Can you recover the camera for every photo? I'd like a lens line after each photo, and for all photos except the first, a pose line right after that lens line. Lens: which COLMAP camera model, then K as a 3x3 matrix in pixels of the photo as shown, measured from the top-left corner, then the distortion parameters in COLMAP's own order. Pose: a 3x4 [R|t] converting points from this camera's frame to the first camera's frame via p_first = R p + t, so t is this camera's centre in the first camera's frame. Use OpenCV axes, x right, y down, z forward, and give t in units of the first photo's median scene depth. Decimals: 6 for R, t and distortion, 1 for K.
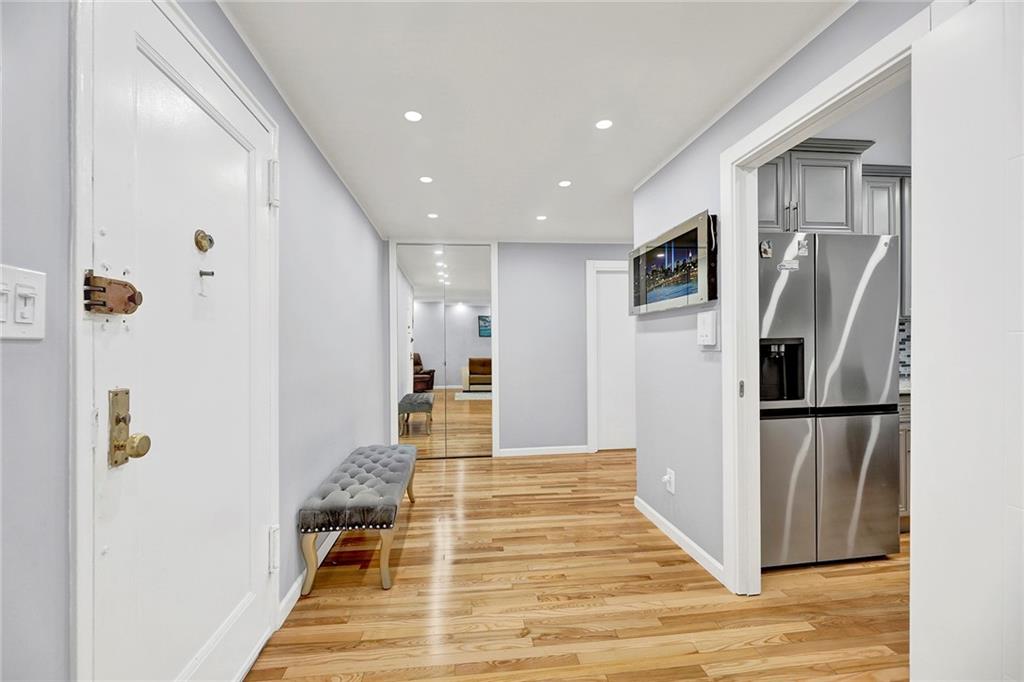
lens RADIAL K [[427.8, 0, 507.3], [0, 427.8, 341.7], [0, 0, 1]] dist [-0.003083, -0.000732]
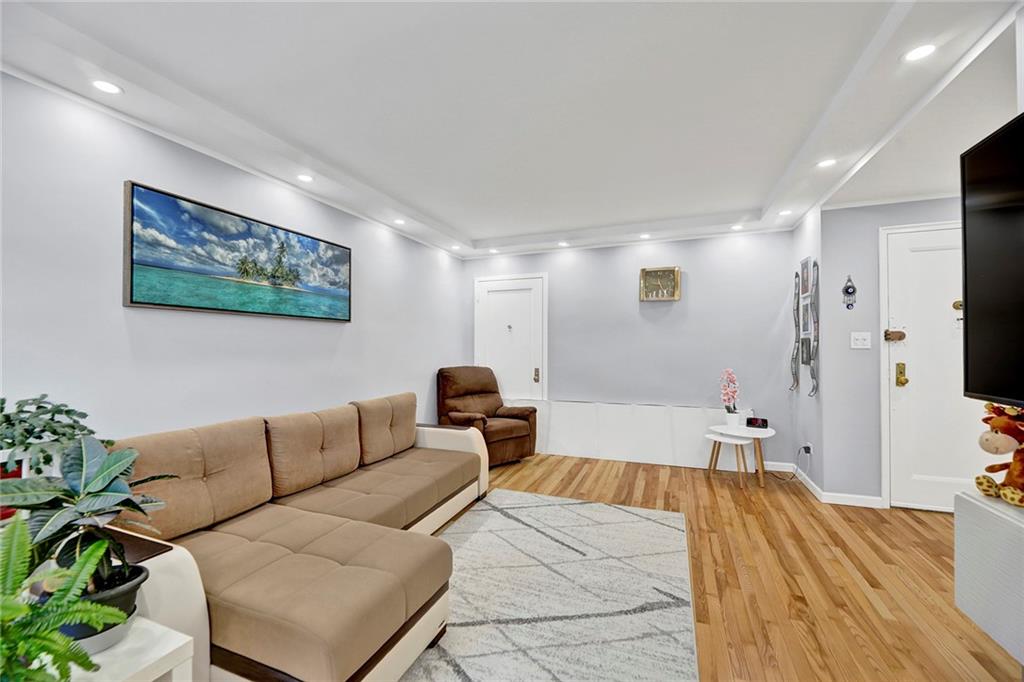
lens RADIAL K [[415.2, 0, 505.0], [0, 415.2, 342.3], [0, 0, 1]] dist [-0.001967, -0.000337]
pose [[-0.483457, -0.002453, -0.875365, 1.429053], [0.010517, 0.999908, -0.008610, -0.024040], [0.875305, -0.013369, -0.483387, -0.057554]]
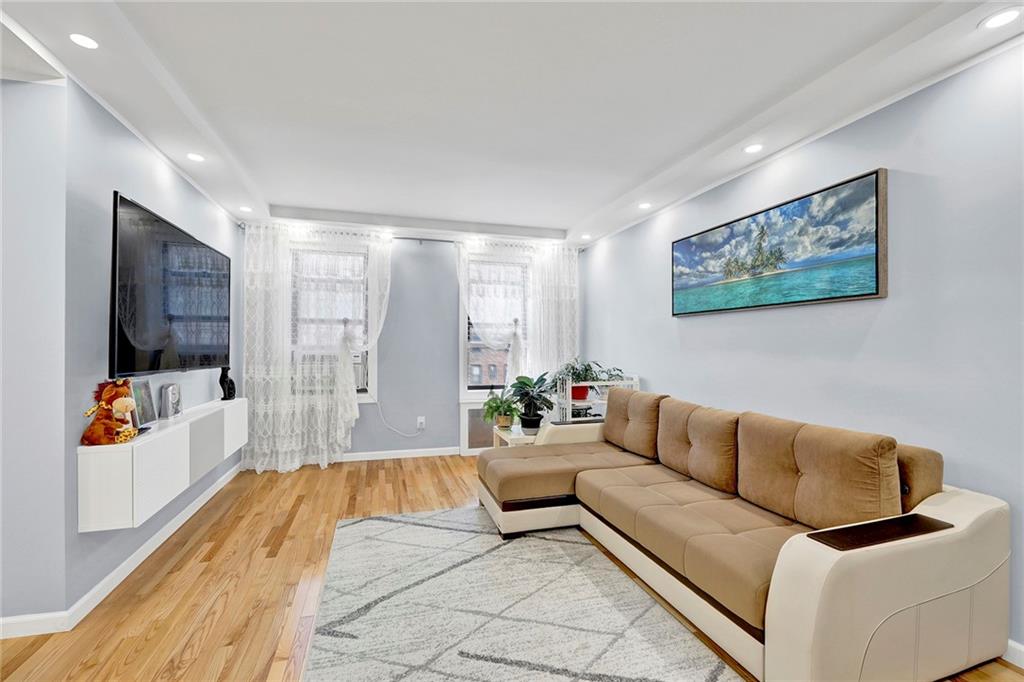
lens RADIAL K [[427.8, 0, 507.3], [0, 427.8, 341.7], [0, 0, 1]] dist [-0.003083, -0.000732]
pose [[-0.170477, 0.017102, 0.985213, -0.367750], [-0.008855, 0.999782, -0.018887, 0.003491], [-0.985322, -0.011943, -0.170288, -0.353903]]
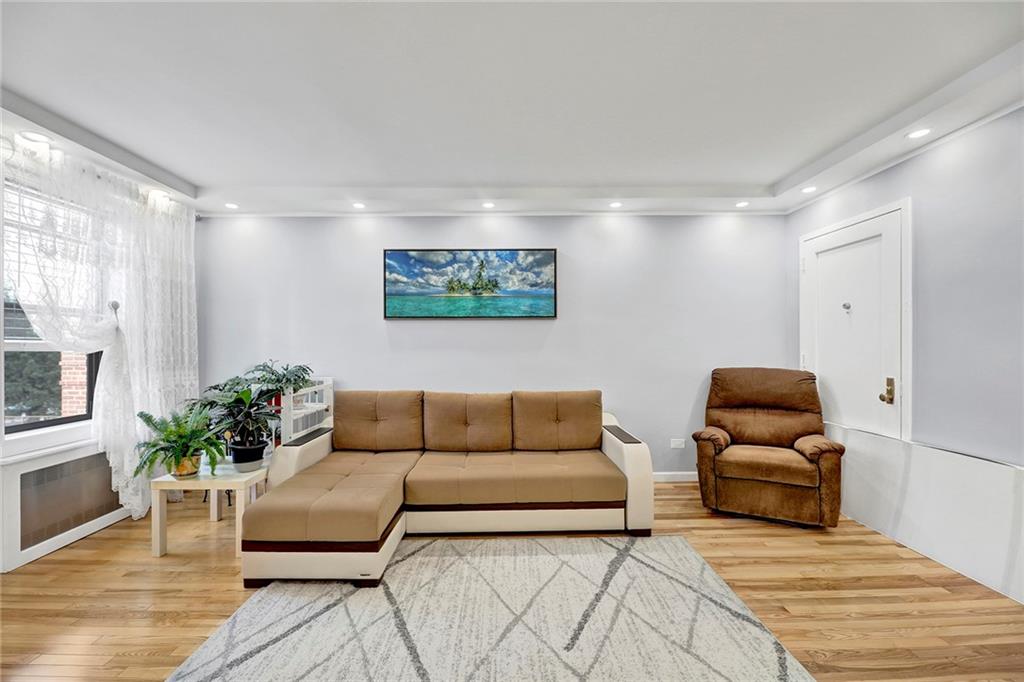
lens RADIAL K [[415.2, 0, 505.0], [0, 415.2, 342.3], [0, 0, 1]] dist [-0.001967, -0.000337]
pose [[-0.993381, 0.012919, 0.114136, 0.396241], [0.011271, 0.999823, -0.015075, -0.001734], [-0.114311, -0.013689, -0.993351, 0.334573]]
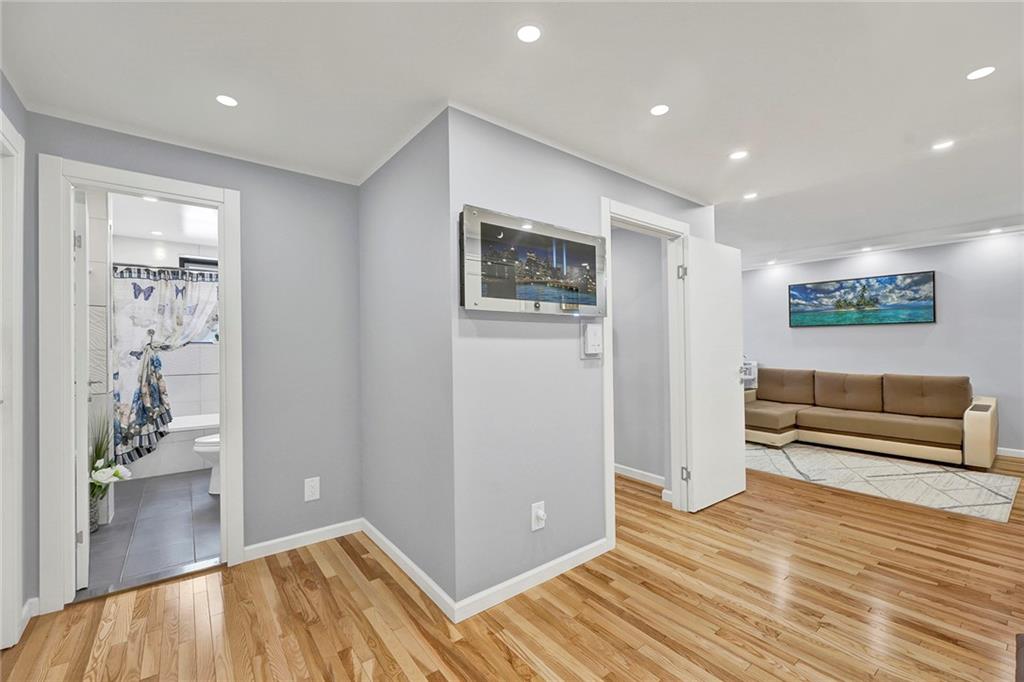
lens RADIAL K [[427.8, 0, 507.3], [0, 427.8, 341.7], [0, 0, 1]] dist [-0.003083, -0.000732]
pose [[-0.512453, 0.015897, 0.858568, -0.370587], [0.008962, 0.999873, -0.013164, -0.010356], [-0.858669, 0.000949, -0.512530, 1.735179]]
